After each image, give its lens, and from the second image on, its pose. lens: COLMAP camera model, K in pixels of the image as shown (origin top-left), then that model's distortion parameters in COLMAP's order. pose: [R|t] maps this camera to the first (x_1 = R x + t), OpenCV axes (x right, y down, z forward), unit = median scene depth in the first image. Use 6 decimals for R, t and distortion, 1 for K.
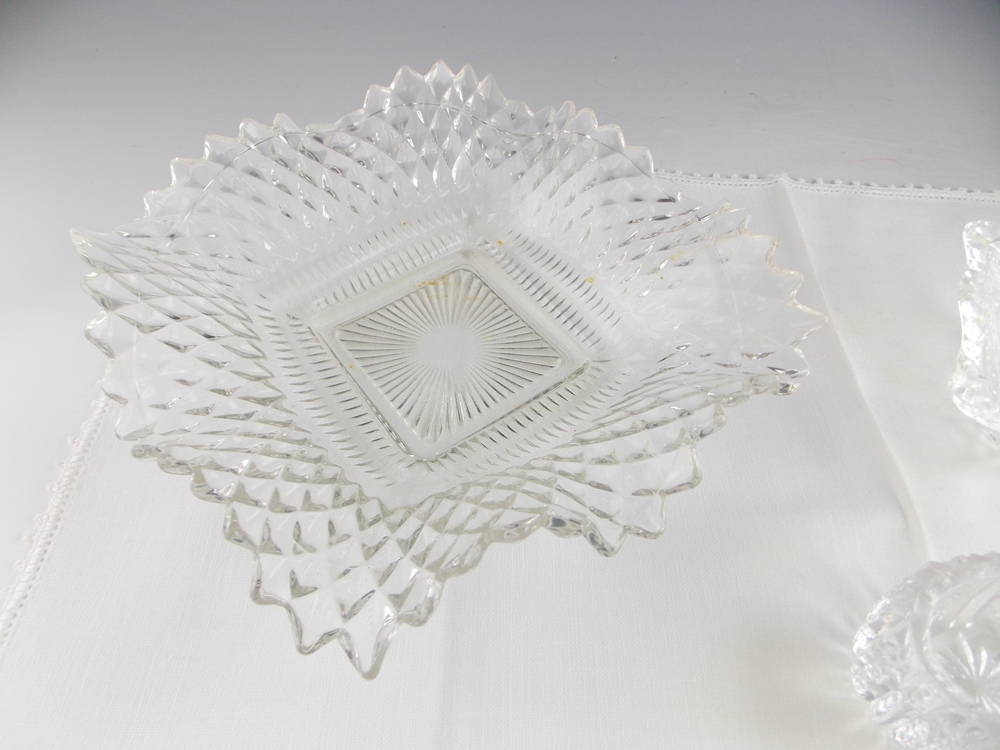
lens RADIAL K [[698.2, 0, 500.0], [0, 698.2, 375.0], [0, 0, 1]] dist [0.031683, -0.001601]
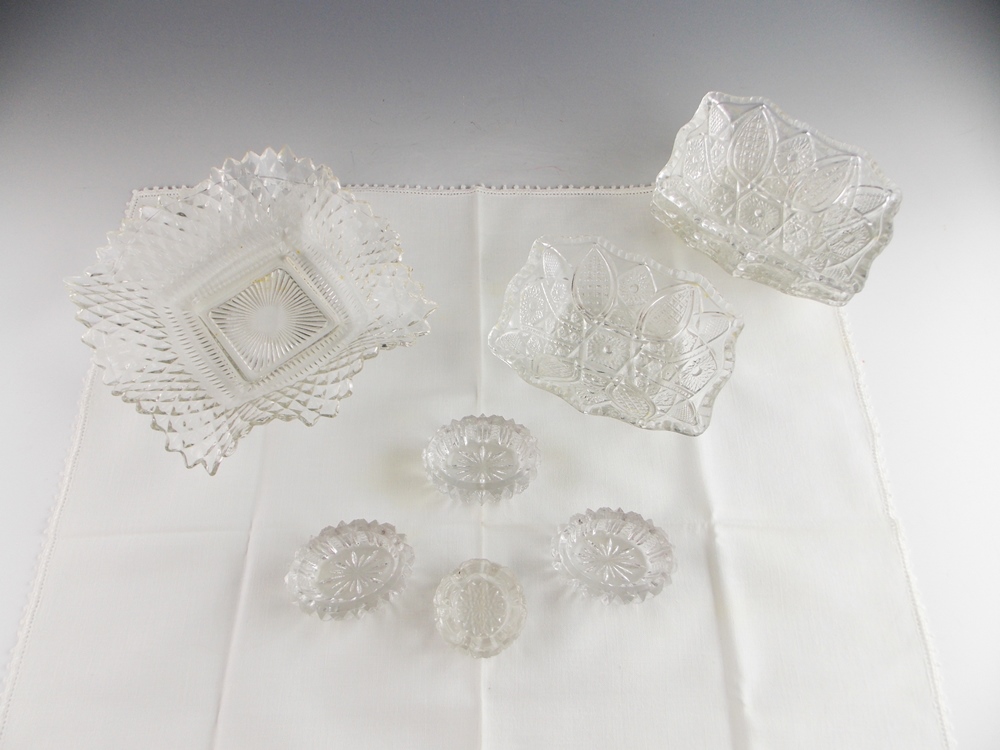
lens RADIAL K [[727.6, 0, 500.0], [0, 727.6, 375.0], [0, 0, 1]] dist [0.066728, -0.001348]
pose [[0.998410, -0.046449, -0.031925, 0.788086], [0.052903, 0.967687, 0.246544, -0.449420], [0.019442, -0.247841, 0.968606, -1.253255]]
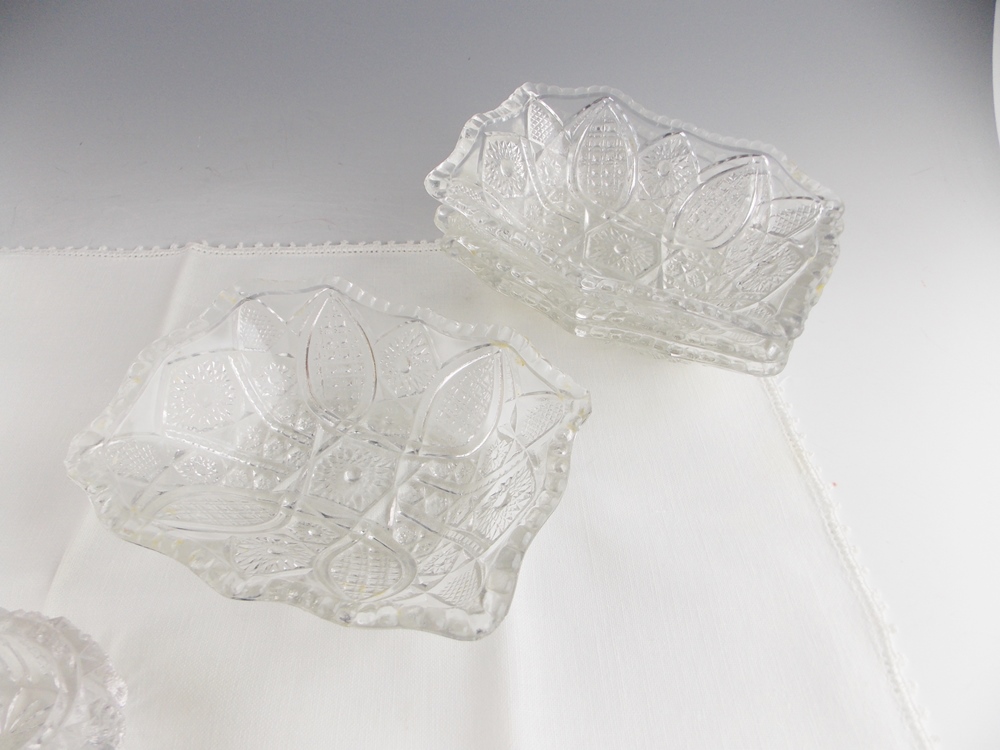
lens RADIAL K [[698.2, 0, 500.0], [0, 698.2, 375.0], [0, 0, 1]] dist [0.031683, -0.001601]
pose [[0.995950, -0.089222, -0.011093, 1.382985], [0.088360, 0.994116, -0.062660, 0.031084], [0.016619, 0.061426, 0.997973, -0.057142]]
